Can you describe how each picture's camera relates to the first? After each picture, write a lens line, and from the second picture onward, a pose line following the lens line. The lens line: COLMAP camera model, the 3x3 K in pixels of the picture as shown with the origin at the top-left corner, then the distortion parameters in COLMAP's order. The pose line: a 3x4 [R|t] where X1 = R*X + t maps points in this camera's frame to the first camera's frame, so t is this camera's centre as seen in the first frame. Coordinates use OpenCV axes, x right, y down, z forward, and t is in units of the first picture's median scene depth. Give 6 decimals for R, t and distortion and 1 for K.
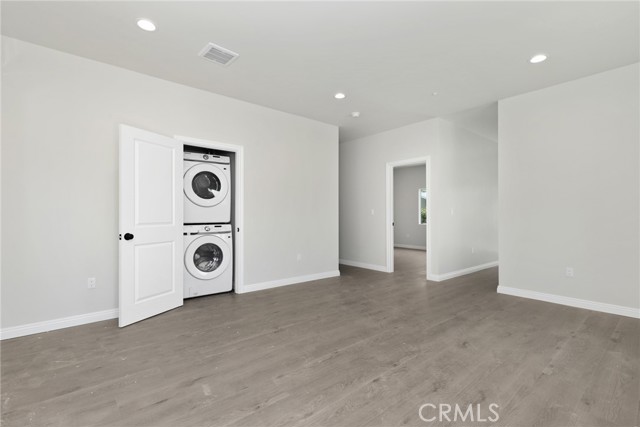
lens RADIAL K [[293.5, 0, 317.3], [0, 293.5, 213.7], [0, 0, 1]] dist [0.014531, -0.001615]
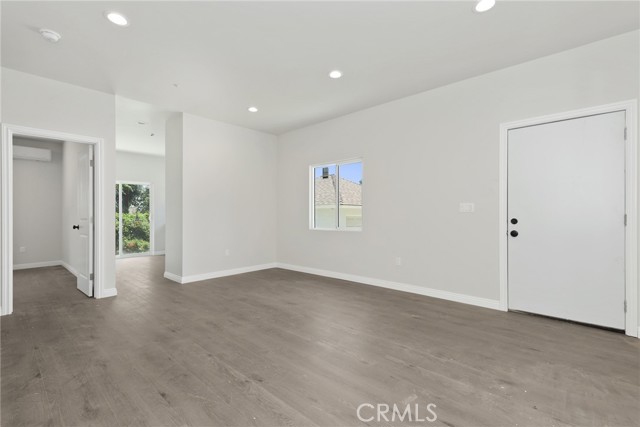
lens RADIAL K [[293.5, 0, 317.3], [0, 293.5, 212.5], [0, 0, 1]] dist [0.014531, -0.001615]
pose [[-0.115317, 0.005860, 0.993311, -0.782455], [0.008710, 0.999950, -0.004888, 0.006769], [-0.993291, 0.008088, -0.115362, 0.859644]]
